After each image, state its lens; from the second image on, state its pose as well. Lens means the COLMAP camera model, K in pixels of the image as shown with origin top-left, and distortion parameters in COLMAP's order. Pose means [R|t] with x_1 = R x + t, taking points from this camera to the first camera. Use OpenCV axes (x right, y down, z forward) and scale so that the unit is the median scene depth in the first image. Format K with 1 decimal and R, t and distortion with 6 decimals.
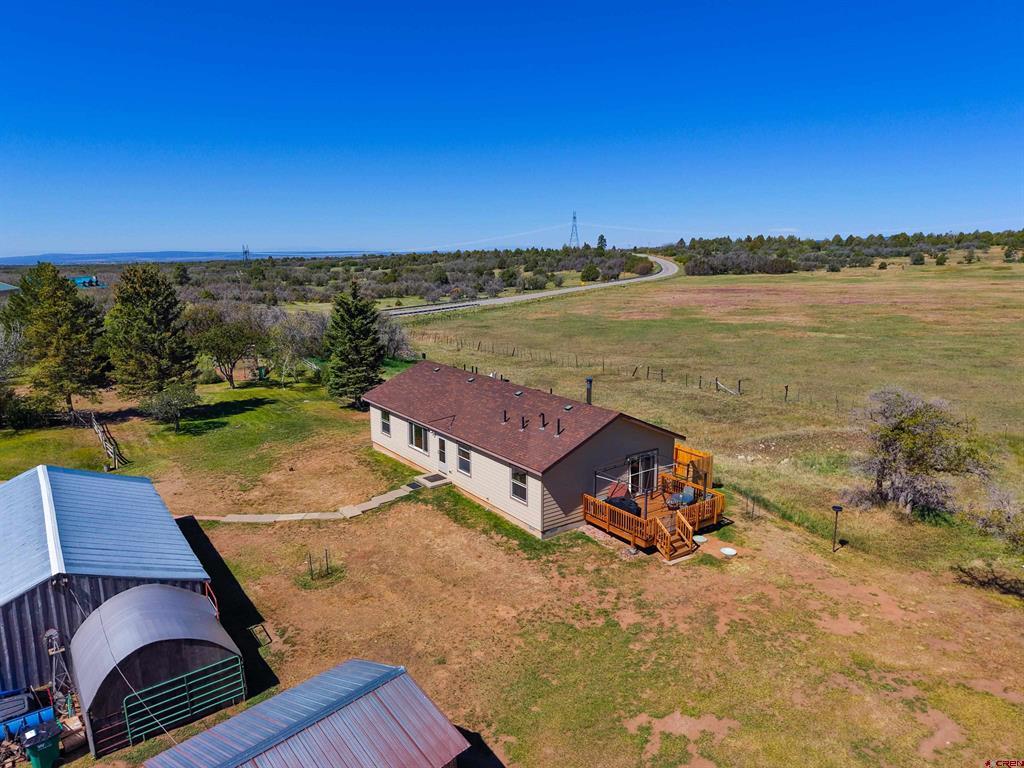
lens RADIAL K [[688.5, 0, 508.6], [0, 688.5, 384.0], [0, 0, 1]] dist [0.031678, -0.029672]
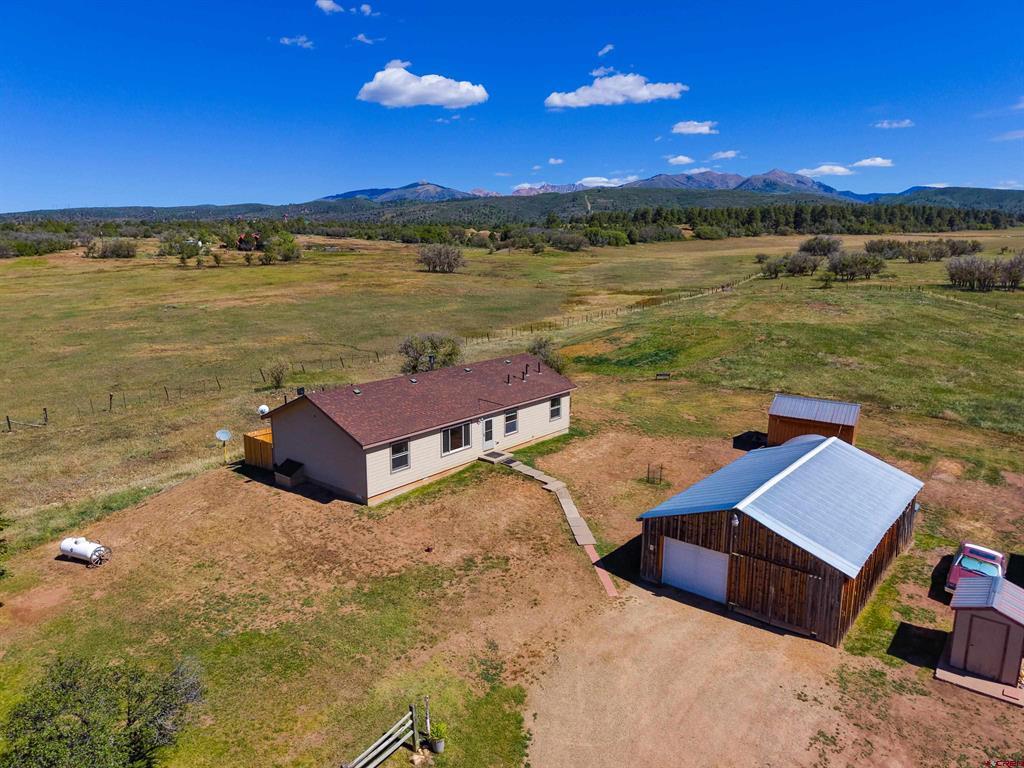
lens RADIAL K [[688.5, 0, 514.3], [0, 688.5, 373.0], [0, 0, 1]] dist [0.031678, -0.029672]
pose [[-0.252700, -0.182479, 0.950181, -1.275000], [0.191345, 0.953233, 0.233953, -0.273679], [-0.948435, 0.240933, -0.205965, 1.277437]]
